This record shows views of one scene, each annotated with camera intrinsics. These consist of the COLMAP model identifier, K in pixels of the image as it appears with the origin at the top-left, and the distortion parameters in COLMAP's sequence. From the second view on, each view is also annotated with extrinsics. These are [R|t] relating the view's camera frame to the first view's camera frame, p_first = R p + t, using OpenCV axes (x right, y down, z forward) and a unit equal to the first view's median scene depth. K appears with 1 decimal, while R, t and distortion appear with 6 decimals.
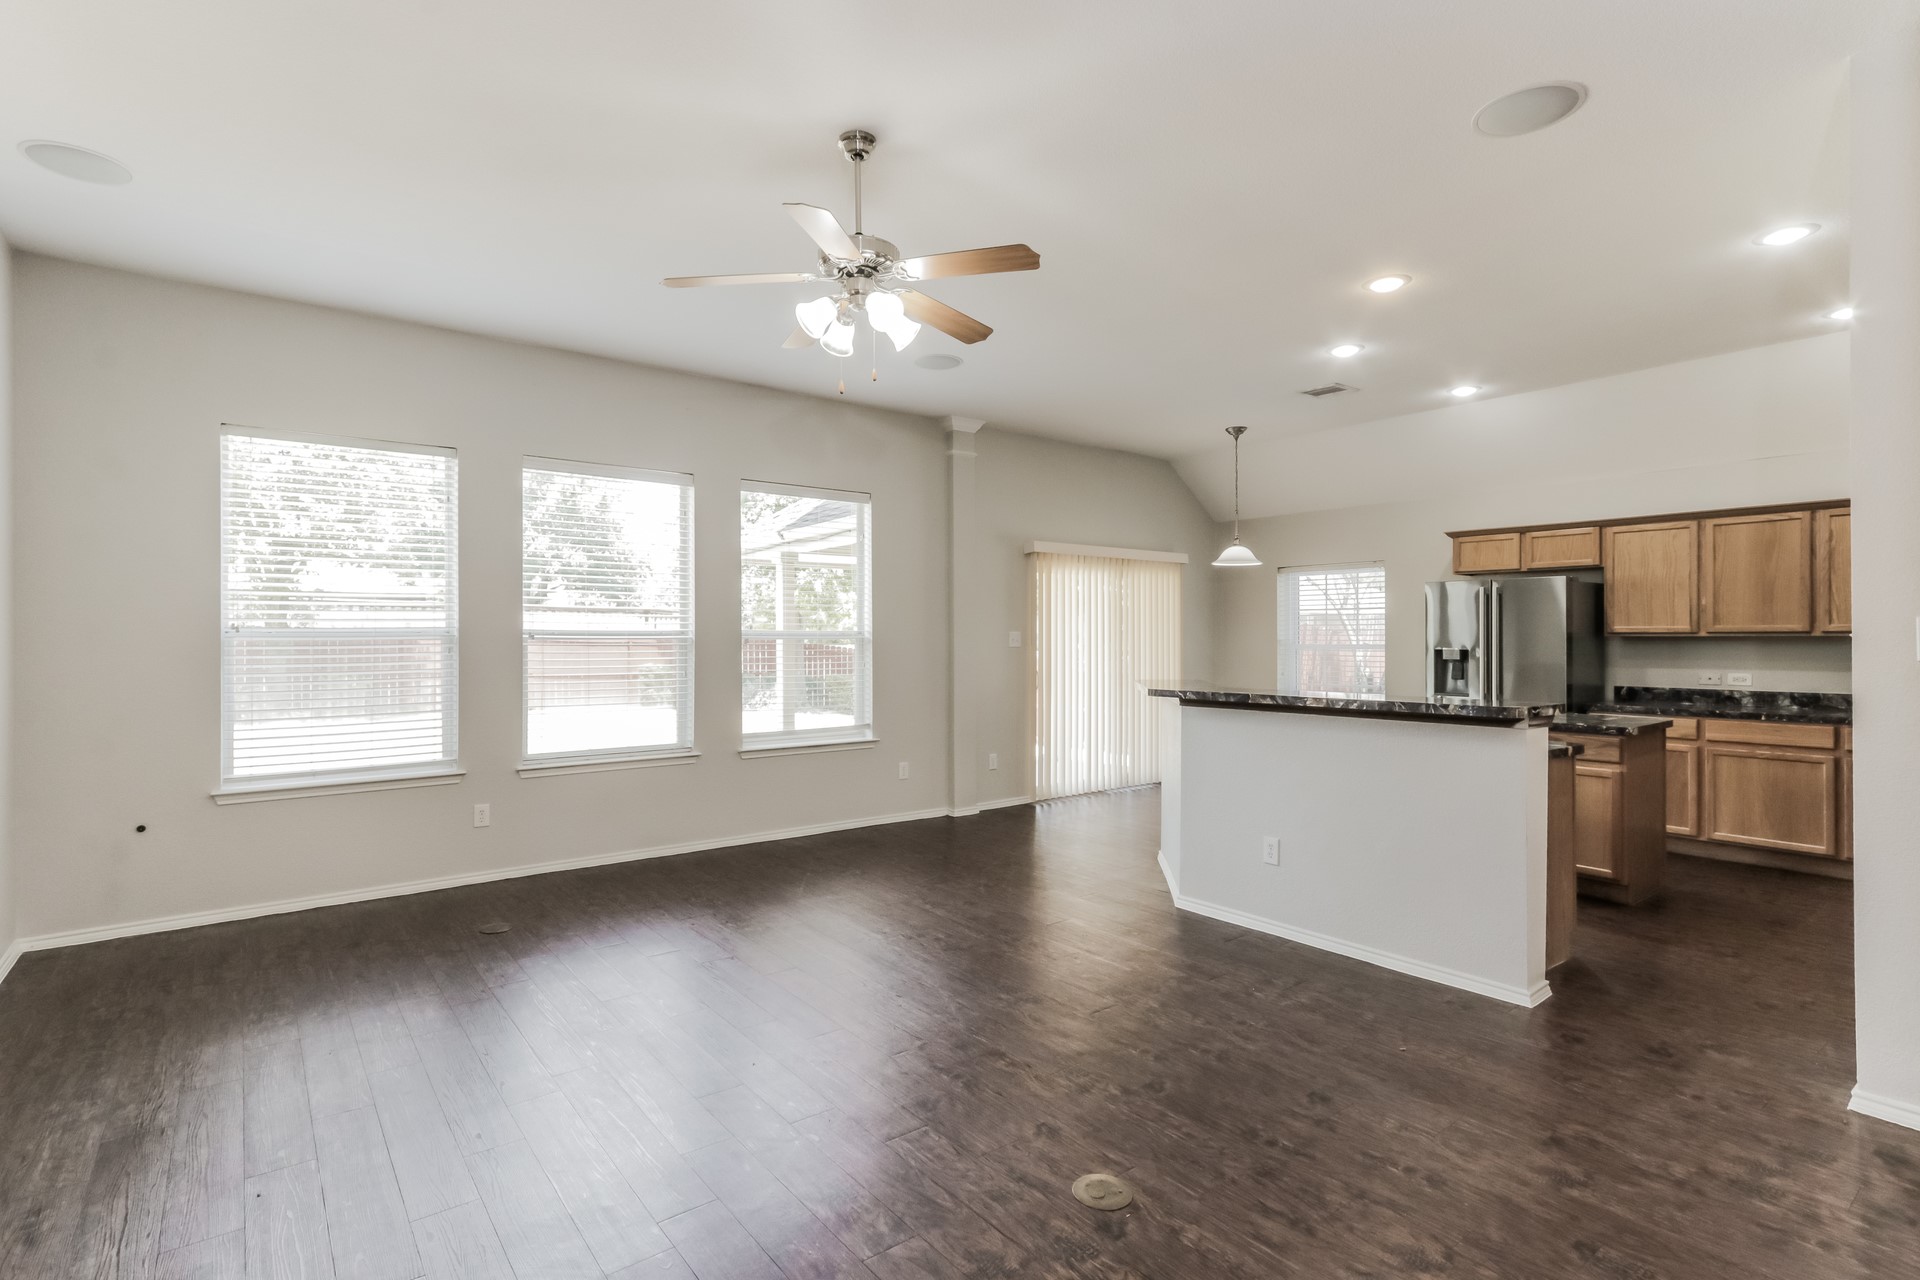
lens RADIAL K [[930.1, 0, 957.6], [0, 930.1, 636.9], [0, 0, 1]] dist [0.021155, -0.001455]
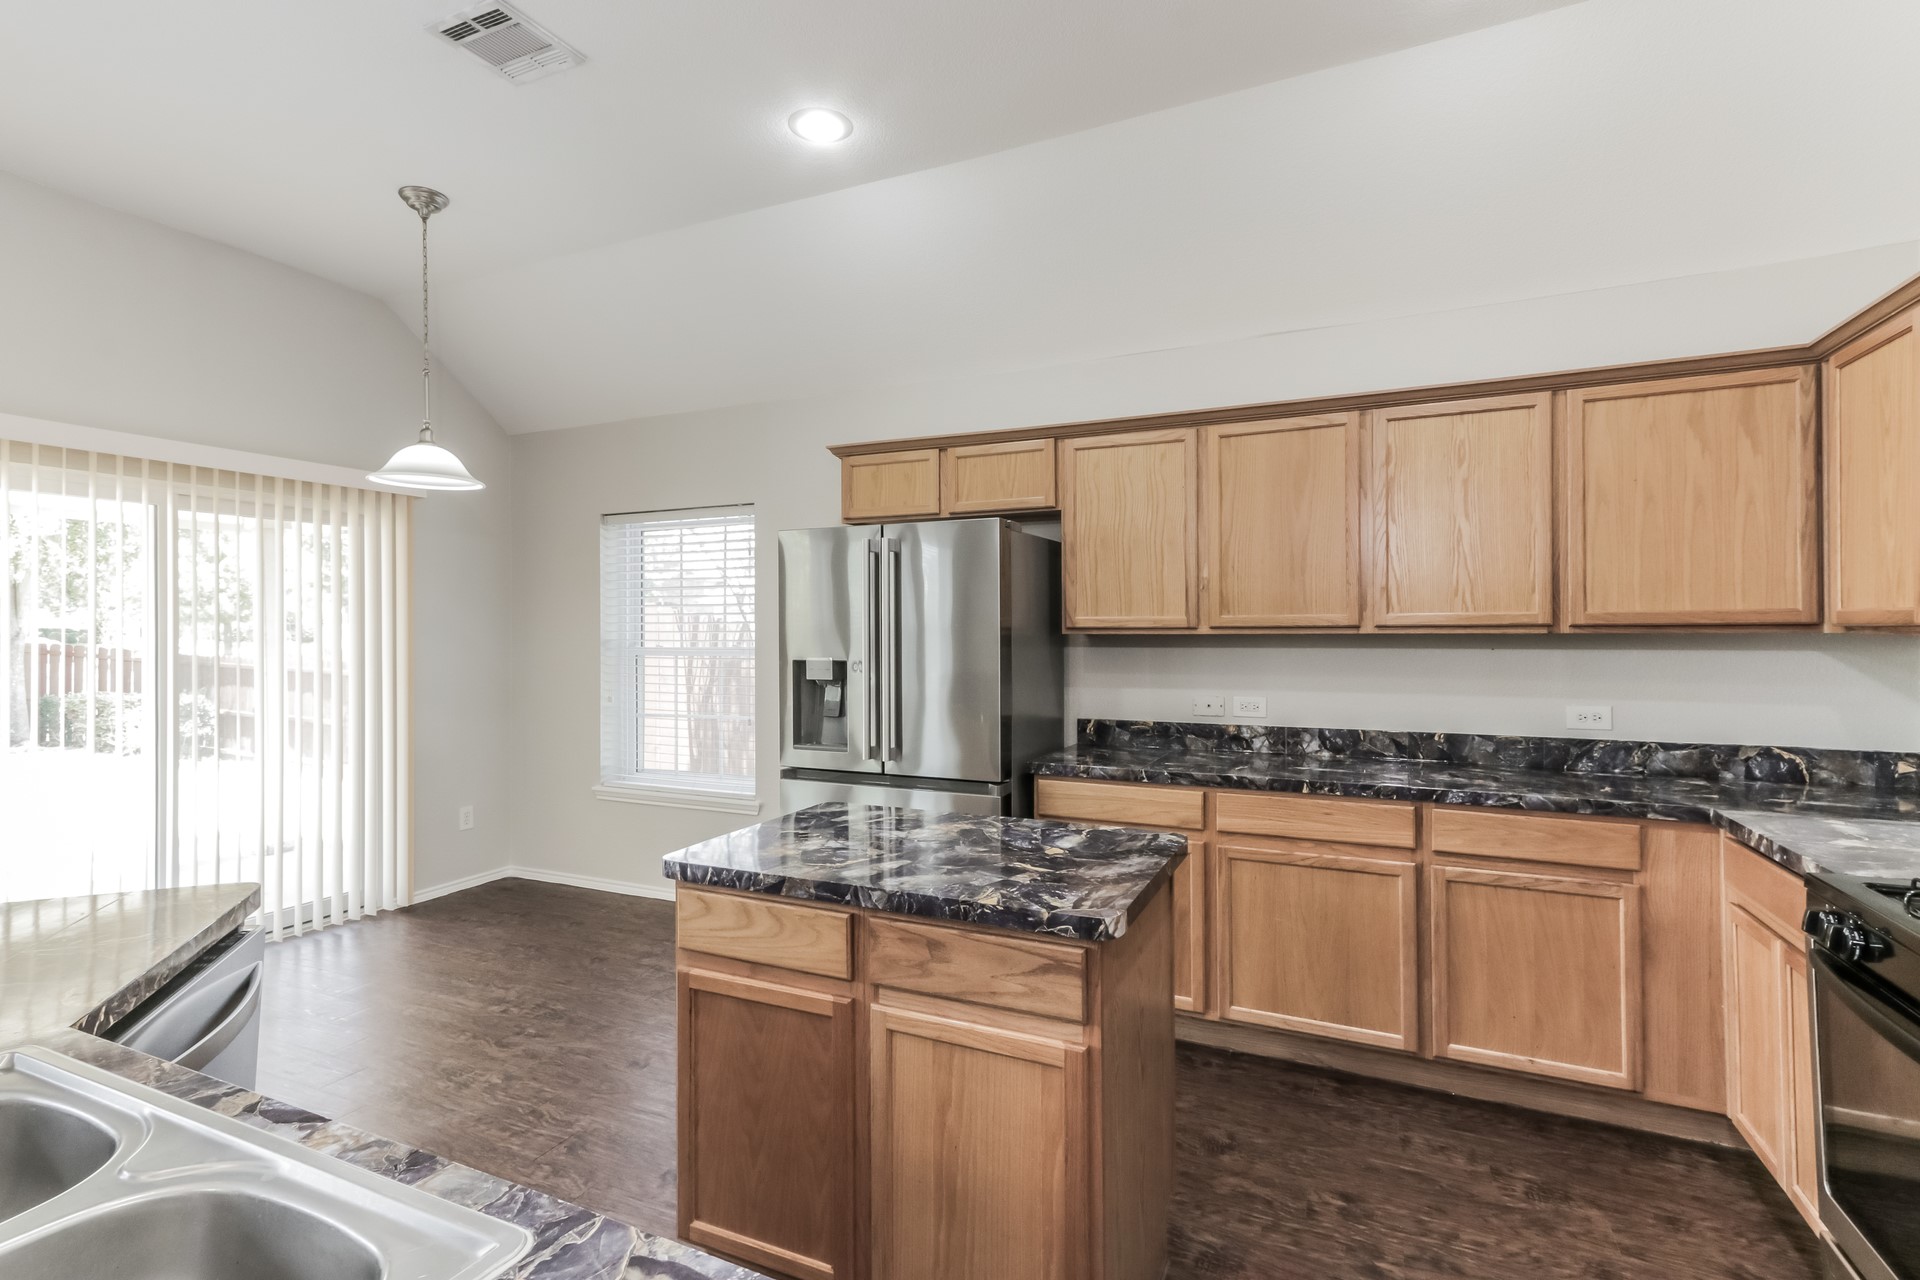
lens RADIAL K [[930.1, 0, 947.4], [0, 930.1, 630.6], [0, 0, 1]] dist [0.021155, -0.001455]
pose [[0.893128, -0.002268, 0.449797, 0.399525], [0.002083, 0.999997, 0.000907, -0.003350], [-0.449798, 0.000127, 0.893131, 0.565643]]
